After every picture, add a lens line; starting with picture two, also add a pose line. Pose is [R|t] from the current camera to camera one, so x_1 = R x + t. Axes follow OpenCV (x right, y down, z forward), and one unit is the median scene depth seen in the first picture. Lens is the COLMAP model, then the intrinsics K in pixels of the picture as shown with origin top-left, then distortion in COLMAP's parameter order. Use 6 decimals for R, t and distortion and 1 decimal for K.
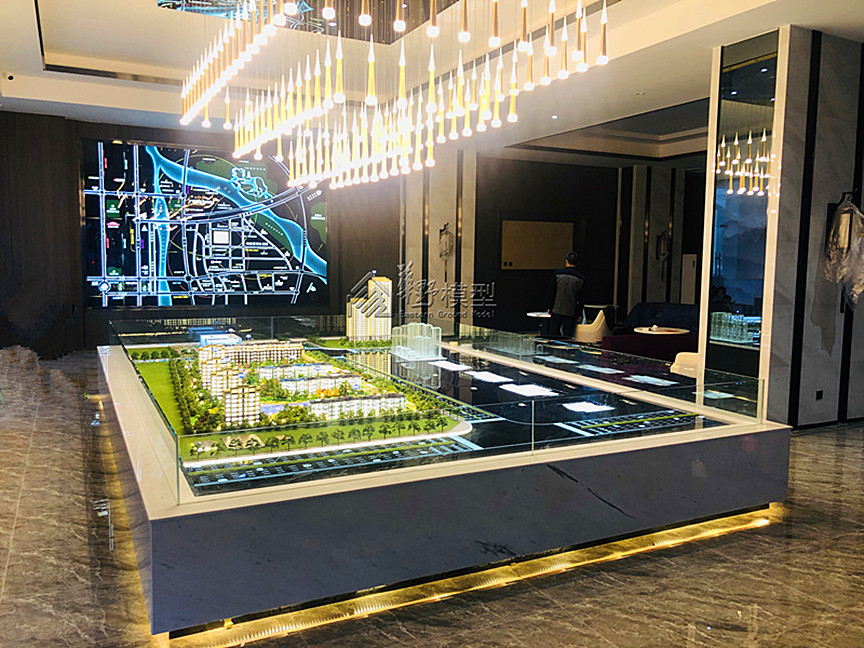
lens RADIAL K [[704.5, 0, 432.0], [0, 704.5, 324.0], [0, 0, 1]] dist [0.014739, -0.004021]
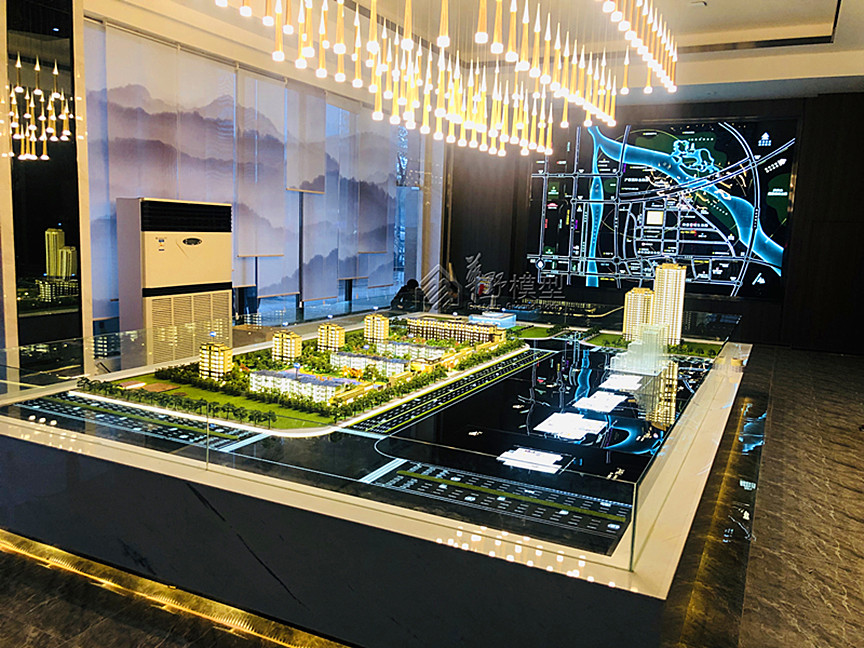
lens RADIAL K [[704.5, 0, 432.0], [0, 704.5, 324.0], [0, 0, 1]] dist [0.014739, -0.004021]
pose [[0.601759, 0.116373, -0.790154, 0.271584], [-0.102348, 0.992407, 0.068215, -0.017823], [0.792093, 0.039821, 0.609101, 0.211073]]
